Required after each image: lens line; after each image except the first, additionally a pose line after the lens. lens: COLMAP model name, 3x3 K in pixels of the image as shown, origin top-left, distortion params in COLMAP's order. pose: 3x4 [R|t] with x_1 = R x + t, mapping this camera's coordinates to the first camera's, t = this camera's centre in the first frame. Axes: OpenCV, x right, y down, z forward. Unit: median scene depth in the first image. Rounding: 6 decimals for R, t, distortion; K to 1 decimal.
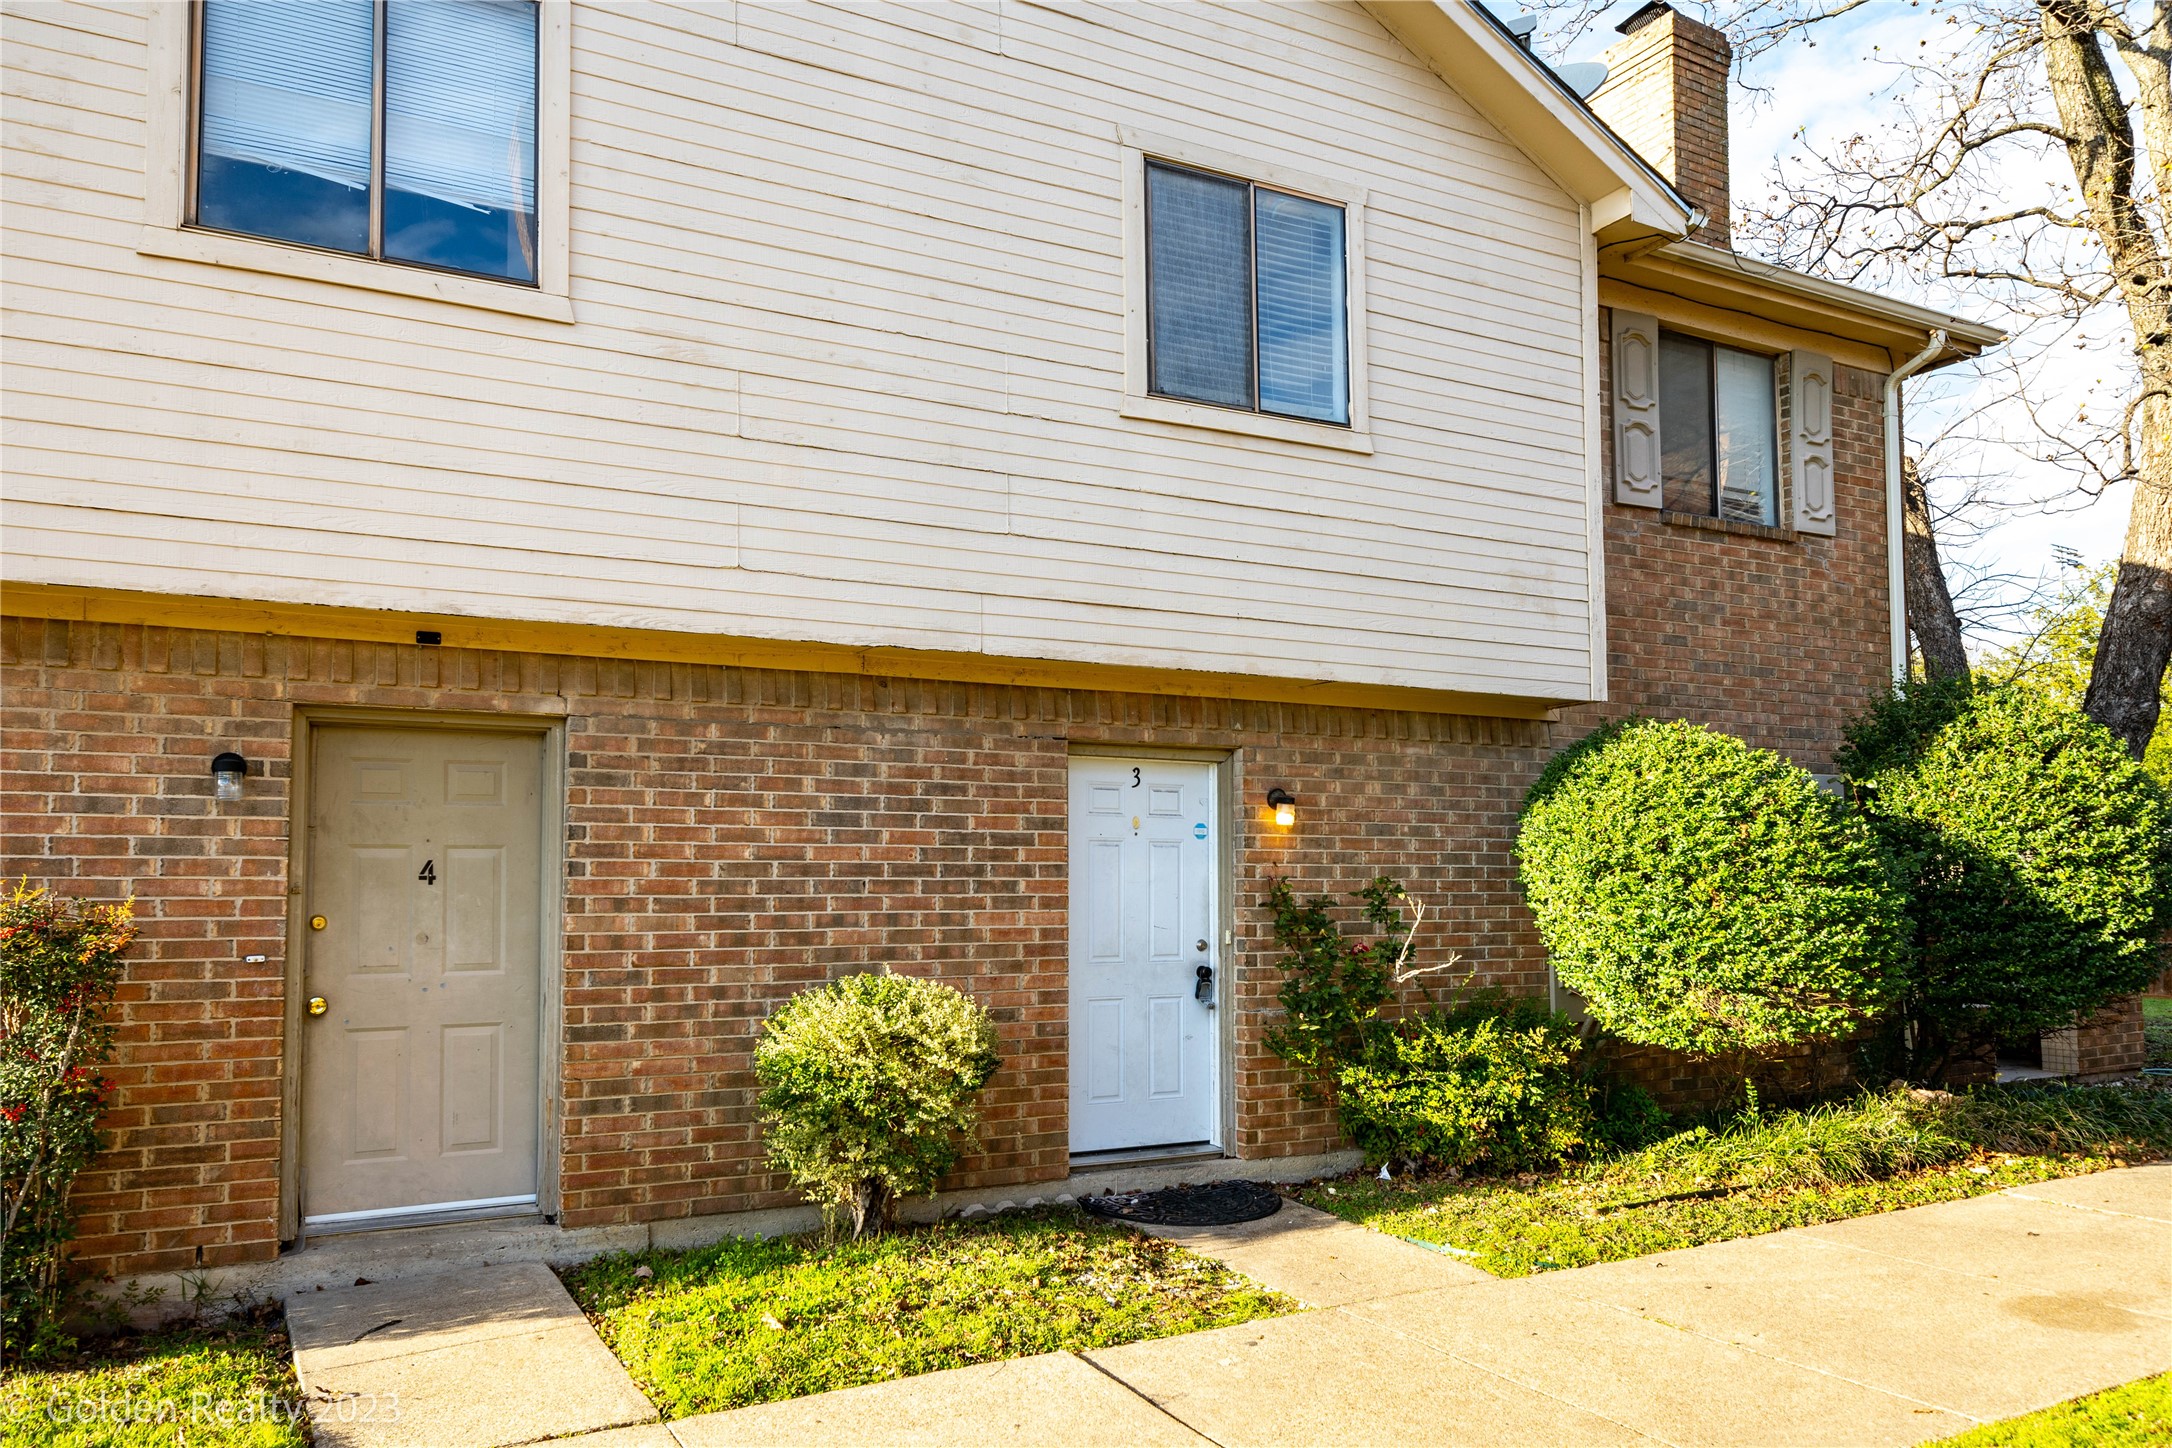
lens RADIAL K [[1295.8, 0, 1086.0], [0, 1295.8, 724.0], [0, 0, 1]] dist [-0.020065, -0.000411]
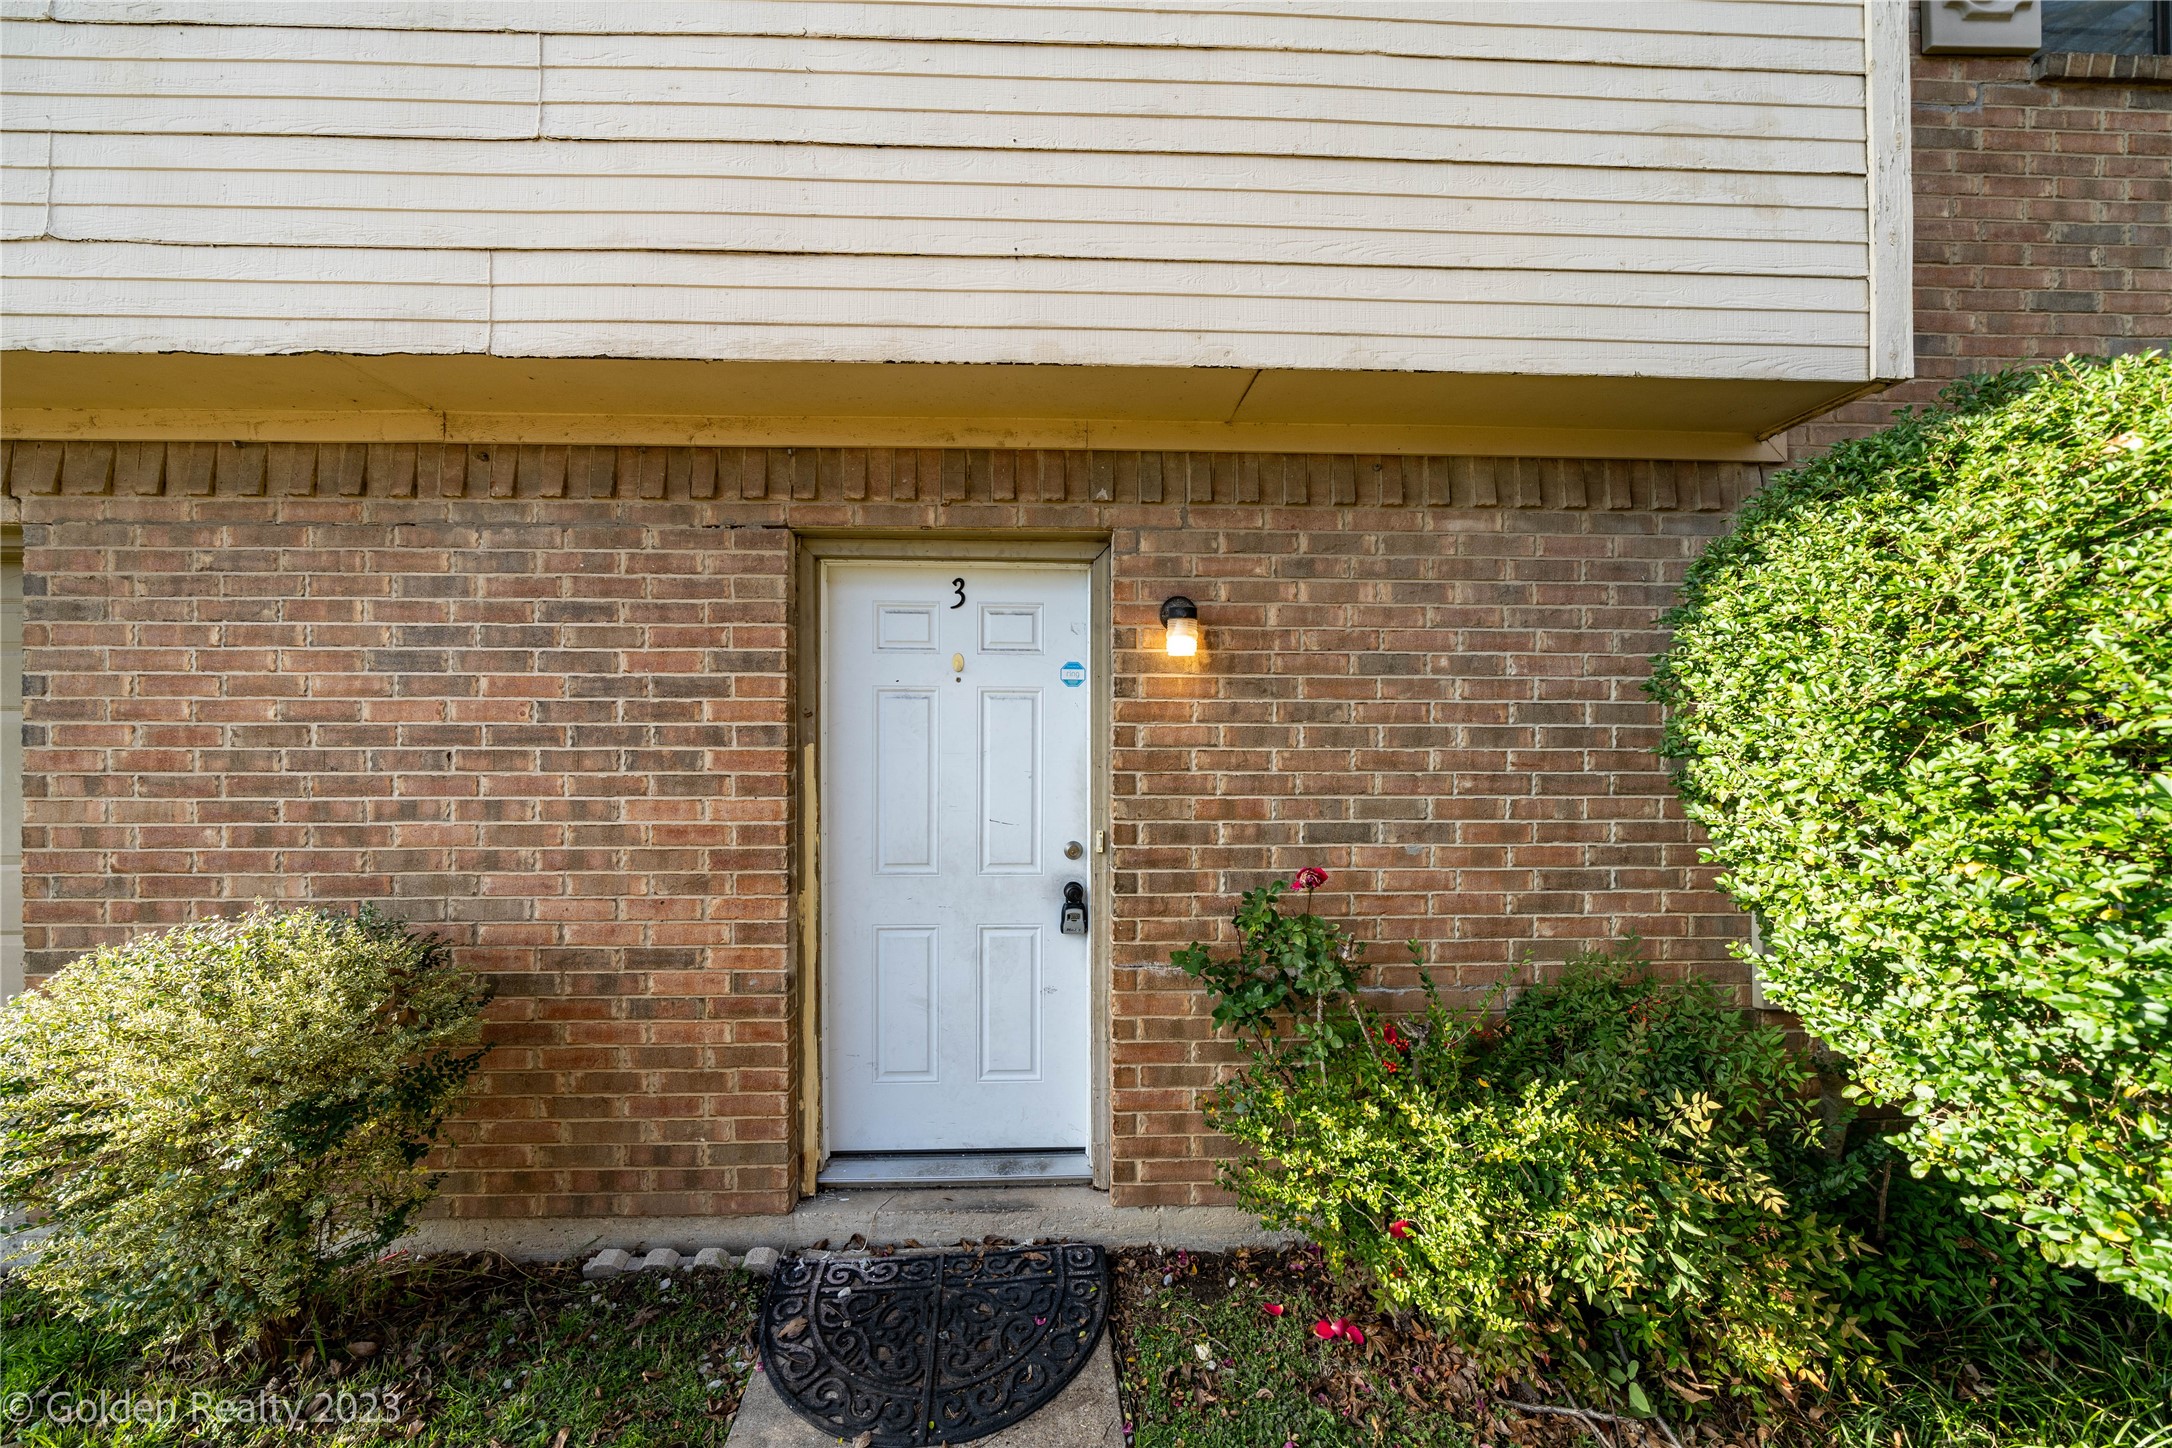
lens RADIAL K [[772.7, 0, 1086.0], [0, 772.7, 724.0], [0, 0, 1]] dist [-0.009569, 0.000231]
pose [[0.924000, -0.011449, -0.382222, 0.269780], [0.046184, 0.995576, 0.081826, 0.085529], [0.379594, -0.093260, 0.920441, 0.726322]]
